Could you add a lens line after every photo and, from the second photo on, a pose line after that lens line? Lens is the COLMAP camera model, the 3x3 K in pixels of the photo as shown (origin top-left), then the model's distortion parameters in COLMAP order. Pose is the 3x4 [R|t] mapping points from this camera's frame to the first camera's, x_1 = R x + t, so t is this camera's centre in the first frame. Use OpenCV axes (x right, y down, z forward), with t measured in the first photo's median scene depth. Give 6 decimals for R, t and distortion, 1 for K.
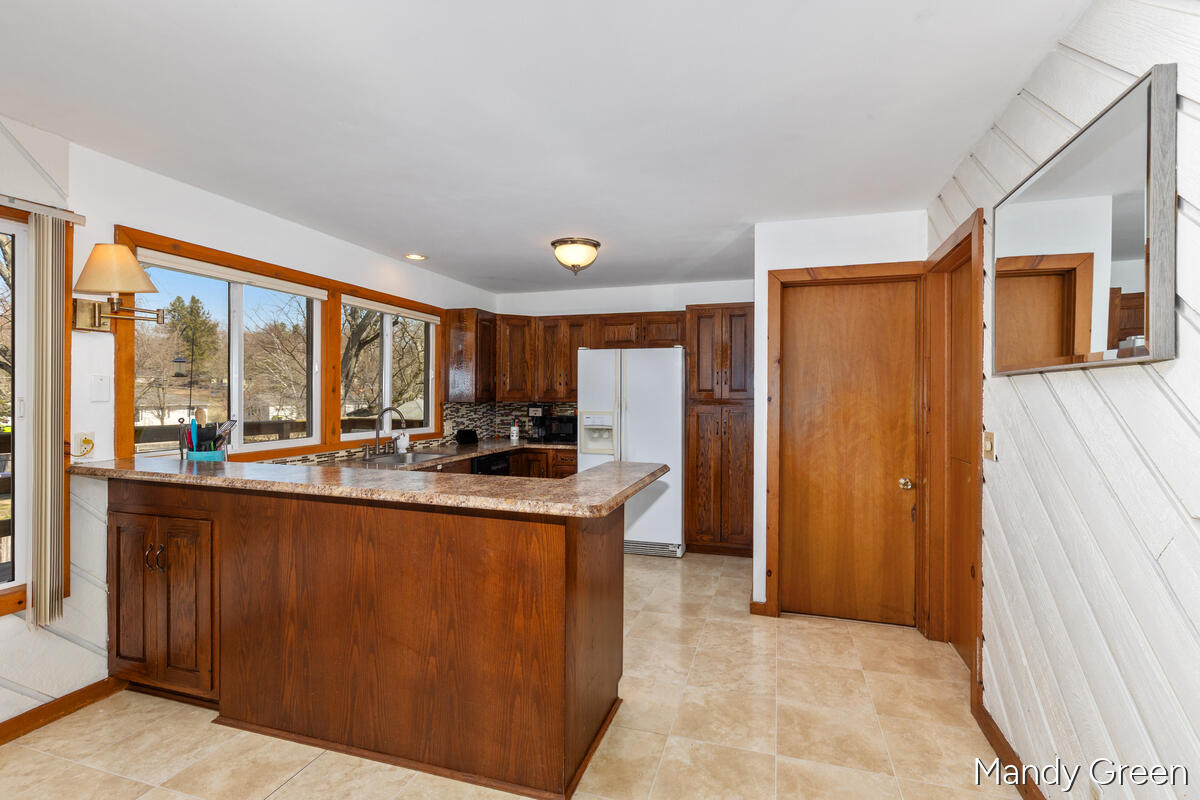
lens RADIAL K [[568.8, 0, 604.8], [0, 568.8, 391.8], [0, 0, 1]] dist [0.001249, -0.000028]
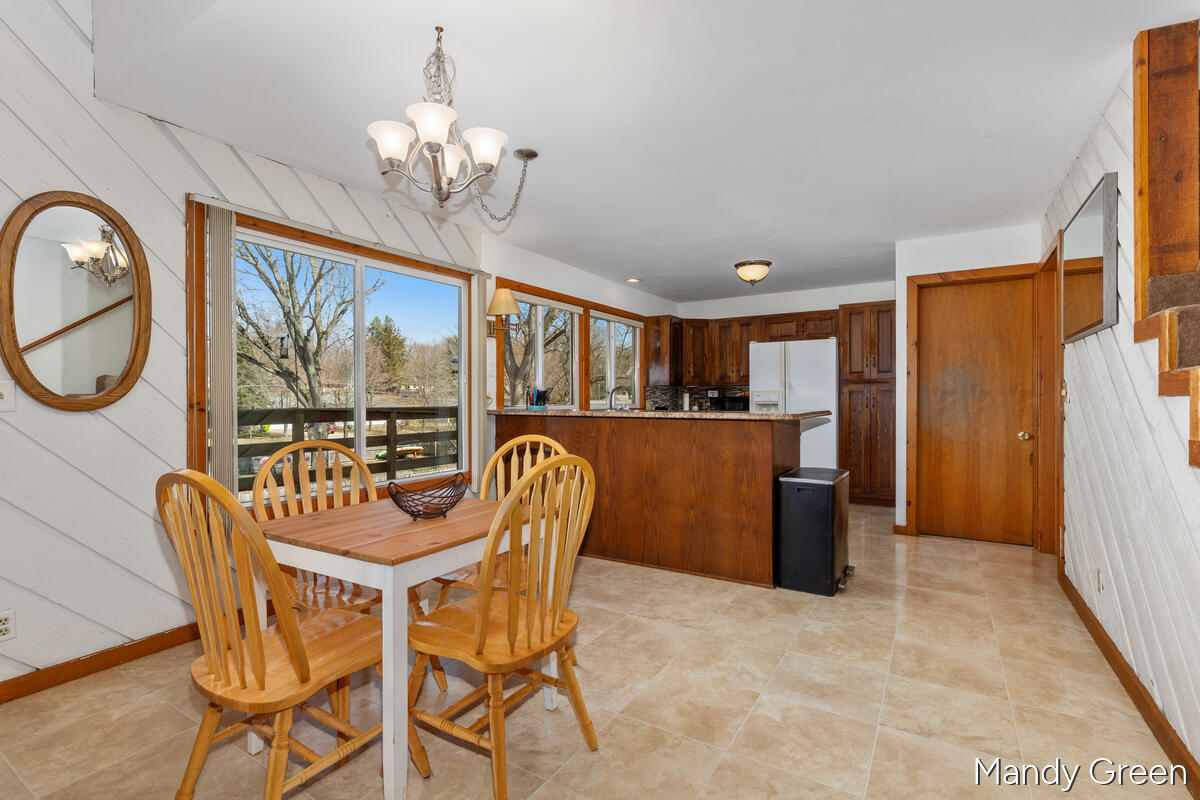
lens RADIAL K [[559.8, 0, 600.0], [0, 559.8, 400.0], [0, 0, 1]] dist [-0.001615, -0.000537]
pose [[0.967935, -0.007073, -0.251102, -0.080421], [0.009159, 0.999933, 0.007139, 0.059675], [0.251035, -0.009210, 0.967934, -0.447246]]
